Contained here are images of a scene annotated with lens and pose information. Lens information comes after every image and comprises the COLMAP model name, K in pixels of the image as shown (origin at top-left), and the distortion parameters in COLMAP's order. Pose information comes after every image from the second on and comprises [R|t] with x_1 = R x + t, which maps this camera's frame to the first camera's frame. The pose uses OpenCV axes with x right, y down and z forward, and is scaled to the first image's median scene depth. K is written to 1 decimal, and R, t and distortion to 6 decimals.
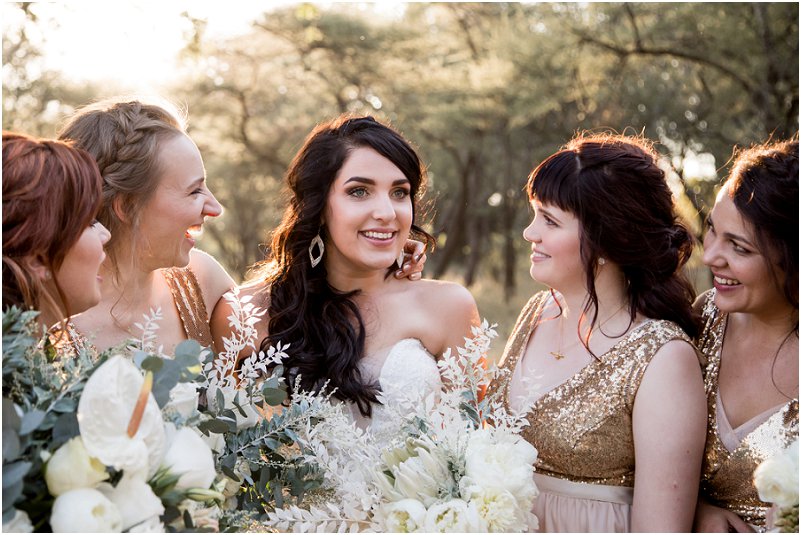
lens RADIAL K [[1374.9, 0, 400.5], [0, 1374.9, 267.5], [0, 0, 1]] dist [0.192405, 0.061096]
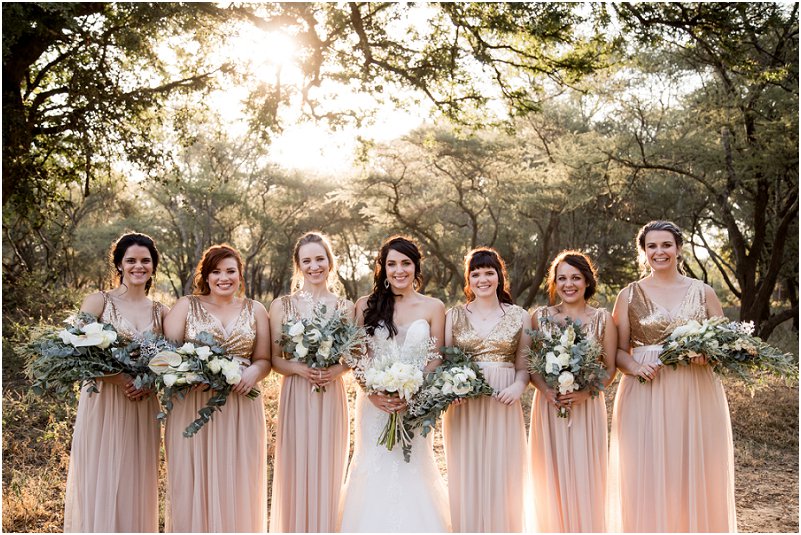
lens RADIAL K [[1032.2, 0, 400.5], [0, 1032.2, 267.5], [0, 0, 1]] dist [0.097594, 0.007970]
pose [[0.993024, 0.026200, -0.114961, 0.023243], [-0.030089, 0.999028, -0.032219, 0.002502], [0.114005, 0.035453, 0.992847, -0.118056]]
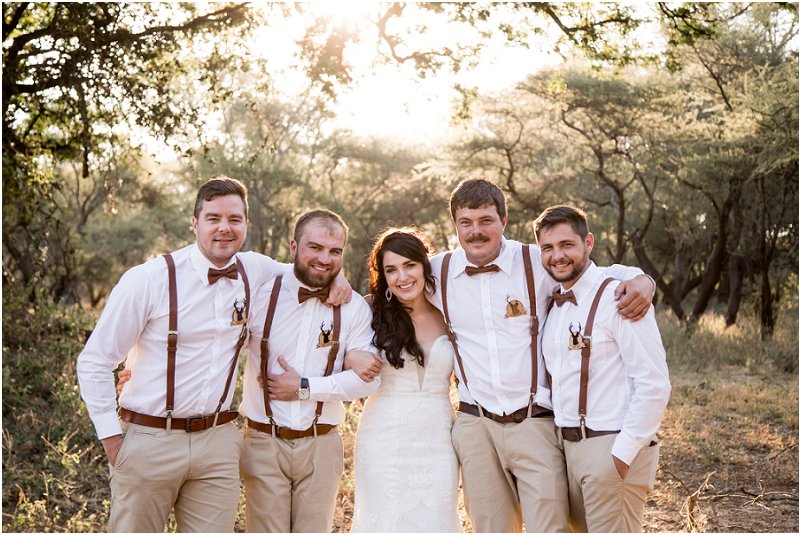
lens RADIAL K [[1374.9, 0, 400.5], [0, 1374.9, 267.5], [0, 0, 1]] dist [0.192405, 0.061096]
pose [[0.980145, -0.001382, -0.198280, 0.018331], [-0.004681, 0.999536, -0.030104, 0.002208], [0.198229, 0.030435, 0.979683, -0.089859]]
